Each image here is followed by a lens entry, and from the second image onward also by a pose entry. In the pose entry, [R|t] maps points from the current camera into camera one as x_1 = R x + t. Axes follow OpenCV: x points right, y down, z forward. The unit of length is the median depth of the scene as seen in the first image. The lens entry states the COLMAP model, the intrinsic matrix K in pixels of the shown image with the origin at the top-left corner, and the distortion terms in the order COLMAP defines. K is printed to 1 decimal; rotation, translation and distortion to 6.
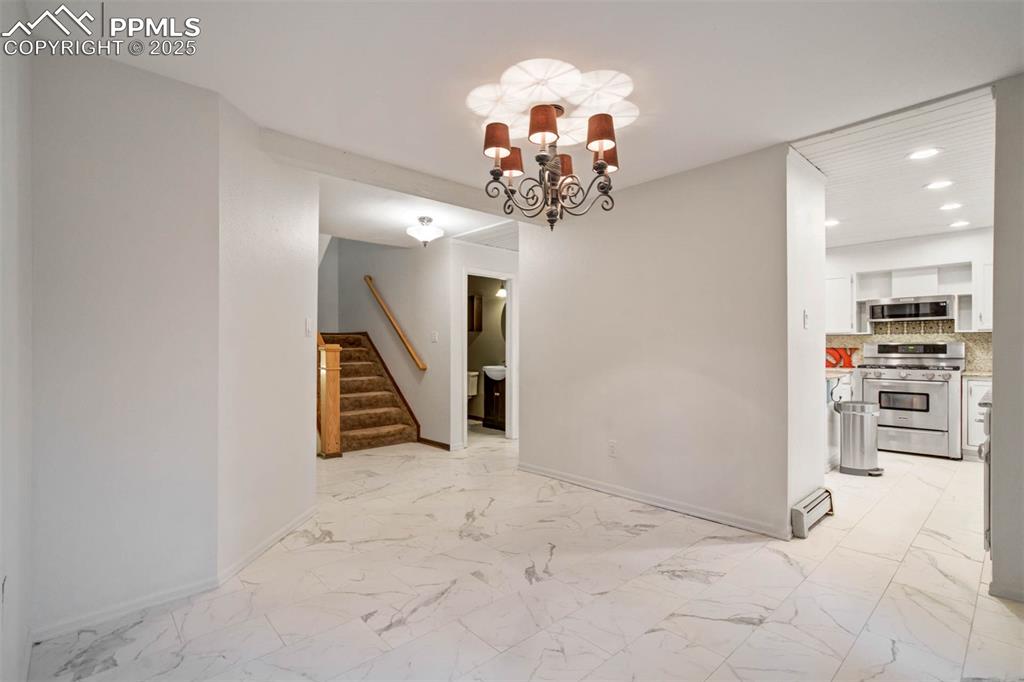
lens RADIAL K [[476.5, 0, 511.6], [0, 476.5, 349.0], [0, 0, 1]] dist [-0.041765, 0.021960]
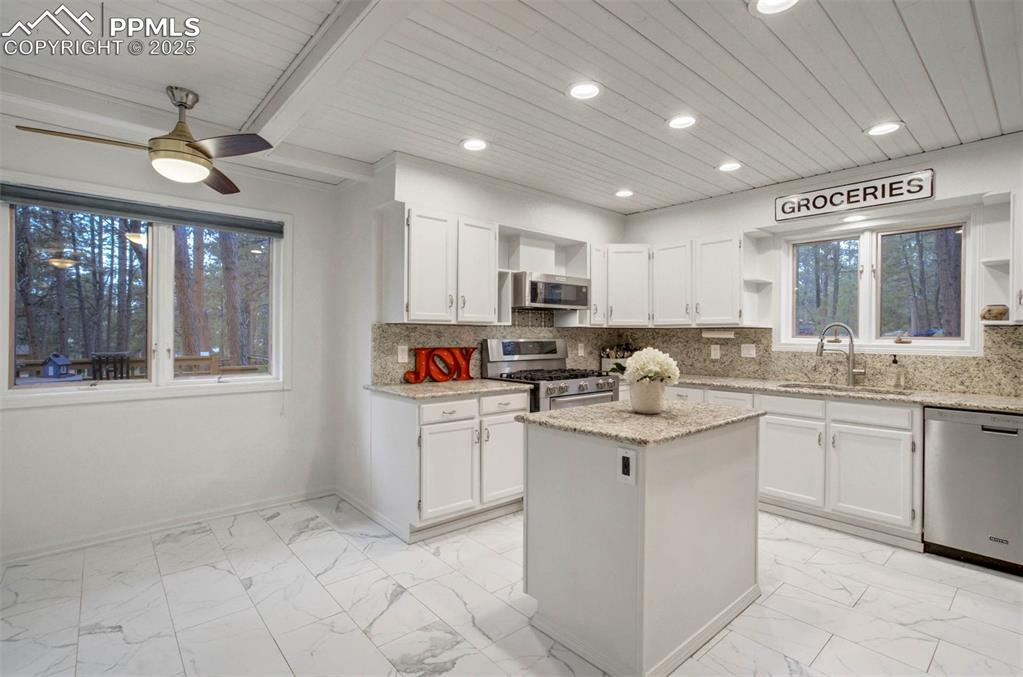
lens RADIAL K [[483.7, 0, 516.2], [0, 483.7, 327.9], [0, 0, 1]] dist [-0.000014, 0.000313]
pose [[0.005193, 0.016264, 0.999854, 0.205873], [-0.002609, 0.999865, -0.016250, -0.034892], [-0.999983, -0.002524, 0.005235, 1.892704]]
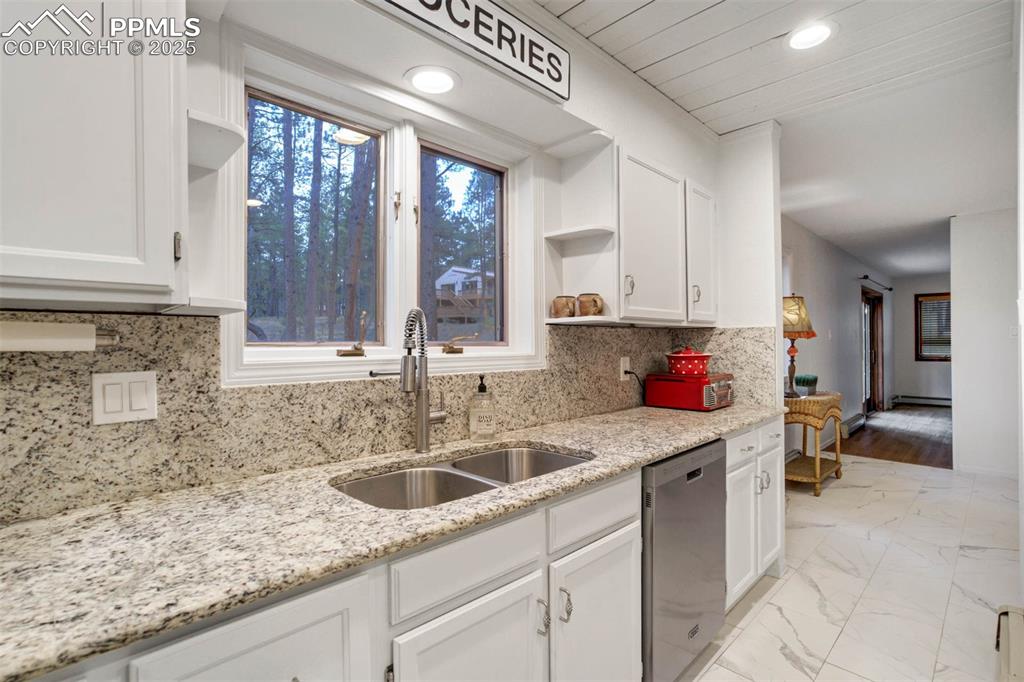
lens RADIAL K [[485.0, 0, 512.4], [0, 485.0, 344.3], [0, 0, 1]] dist [-0.041959, 0.024690]
pose [[-0.999264, 0.012006, -0.036442, 1.304884], [0.011879, 0.999923, 0.003700, -0.032348], [0.036484, 0.003265, -0.999329, 1.616357]]
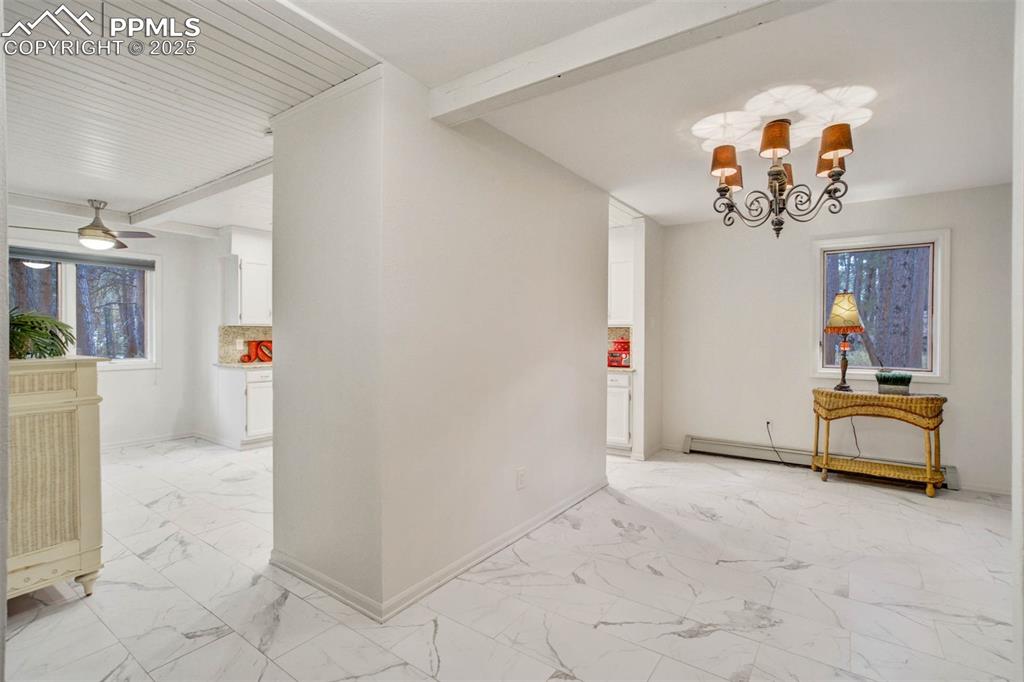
lens RADIAL K [[480.4, 0, 518.3], [0, 480.4, 335.5], [0, 0, 1]] dist [0.000654, 0.001097]
pose [[-0.222610, -0.001057, 0.974907, -0.712267], [-0.000697, 0.999999, 0.000925, -0.028261], [-0.974907, -0.000474, -0.222611, 1.526810]]
